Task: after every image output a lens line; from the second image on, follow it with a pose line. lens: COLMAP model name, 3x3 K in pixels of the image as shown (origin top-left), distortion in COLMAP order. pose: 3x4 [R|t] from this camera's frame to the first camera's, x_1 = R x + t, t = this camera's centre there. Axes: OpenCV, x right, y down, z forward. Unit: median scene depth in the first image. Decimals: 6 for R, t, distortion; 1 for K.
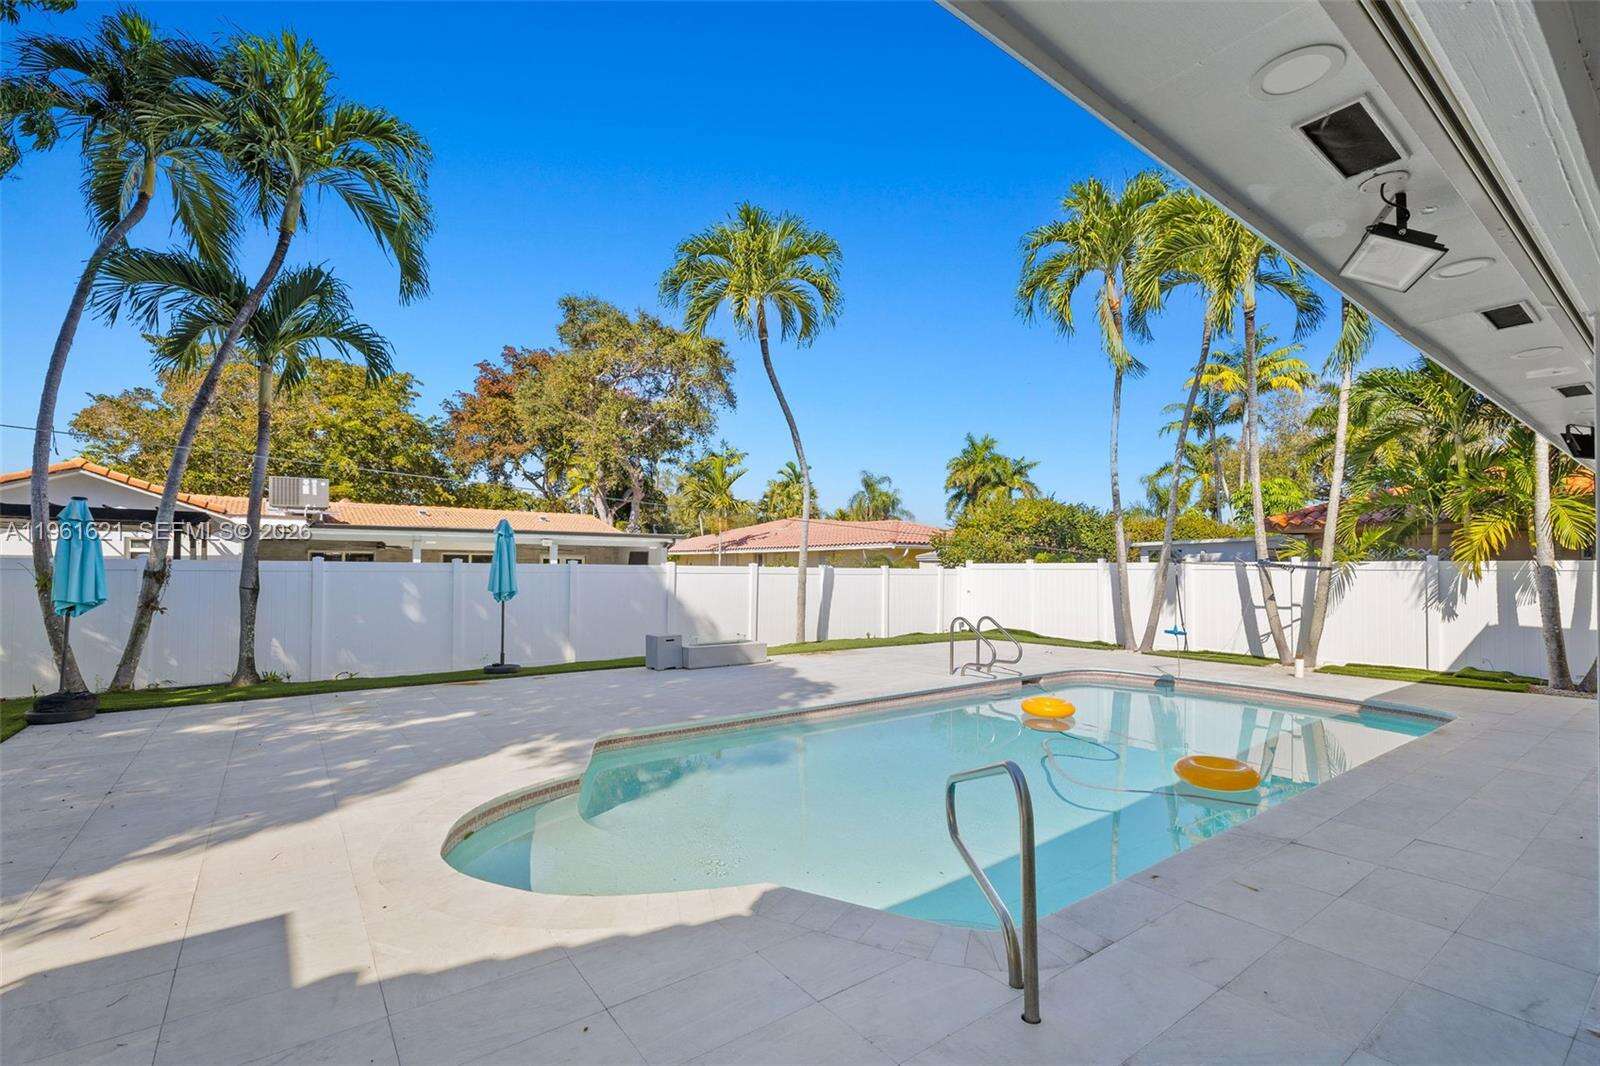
lens RADIAL K [[712.9, 0, 812.0], [0, 712.9, 556.4], [0, 0, 1]] dist [-0.004701, -0.000273]
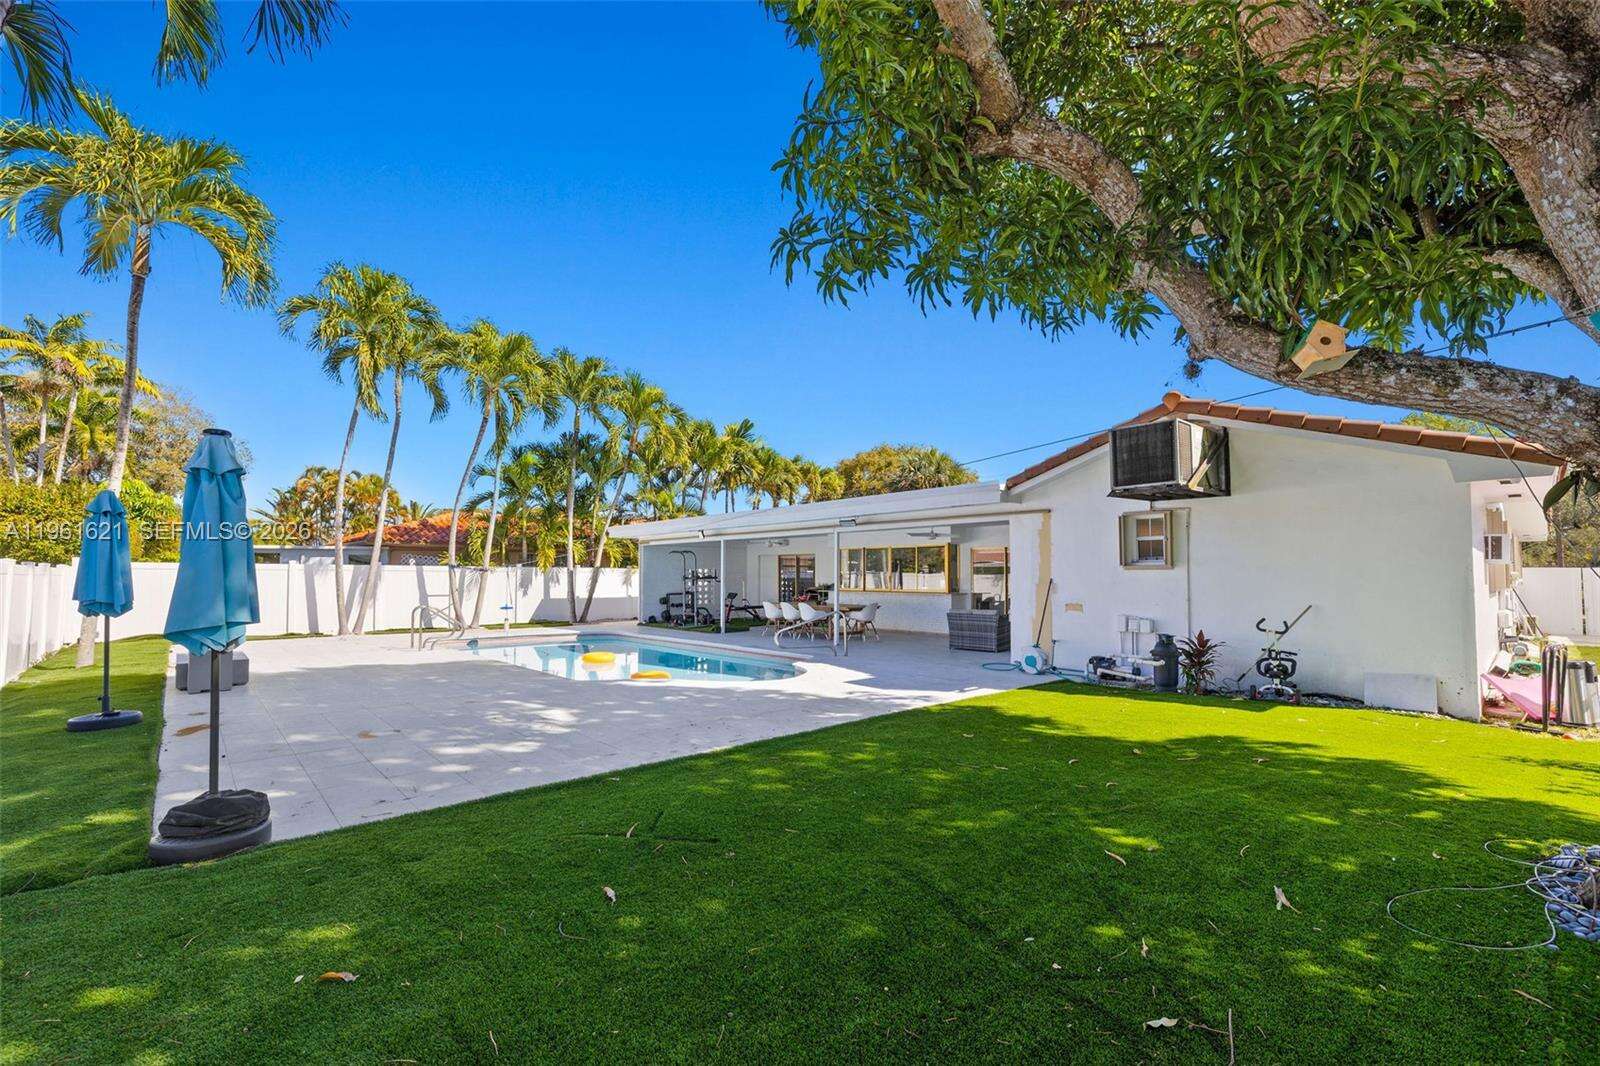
lens RADIAL K [[673.5, 0, 806.4], [0, 673.5, 551.9], [0, 0, 1]] dist [0.000928, -0.002039]
pose [[-0.073785, 0.028335, 0.996872, -0.569470], [-0.021717, 0.999314, -0.030012, 0.002185], [-0.997038, -0.023864, -0.073119, 0.190380]]
